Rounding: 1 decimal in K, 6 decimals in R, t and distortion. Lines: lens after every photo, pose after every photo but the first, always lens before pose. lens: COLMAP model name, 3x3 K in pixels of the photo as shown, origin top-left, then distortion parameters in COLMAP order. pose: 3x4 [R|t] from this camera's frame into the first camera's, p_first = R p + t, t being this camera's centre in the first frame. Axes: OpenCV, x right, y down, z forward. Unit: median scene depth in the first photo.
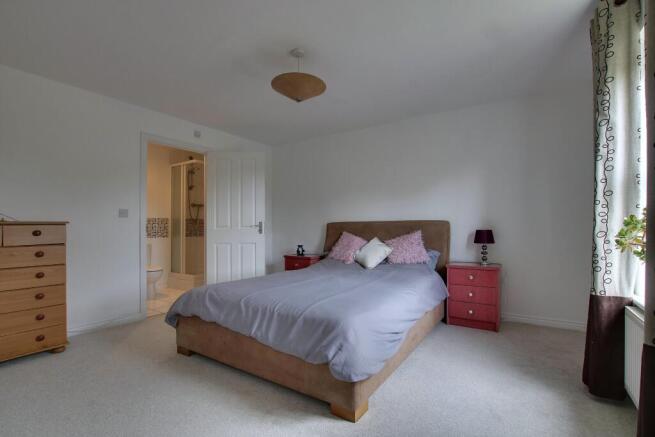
lens RADIAL K [[303.8, 0, 324.7], [0, 303.8, 222.6], [0, 0, 1]] dist [-0.026944, -0.000683]
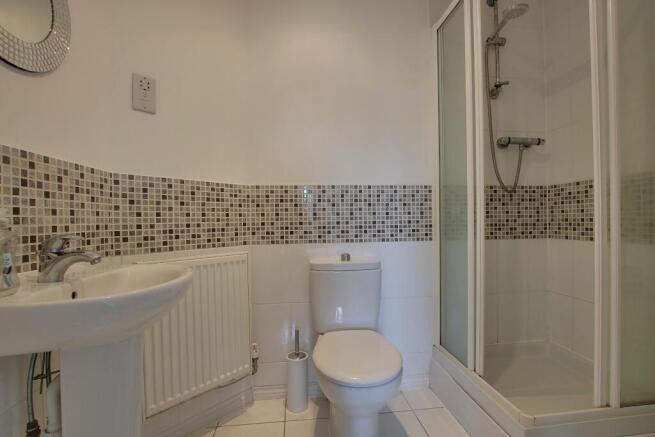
lens RADIAL K [[303.8, 0, 326.7], [0, 303.8, 219.6], [0, 0, 1]] dist [-0.026944, -0.000683]
pose [[0.645061, -0.000195, -0.764131, -0.317057], [0.015519, 0.999797, 0.012845, 0.017694], [0.763973, -0.020144, 0.644933, 0.655895]]
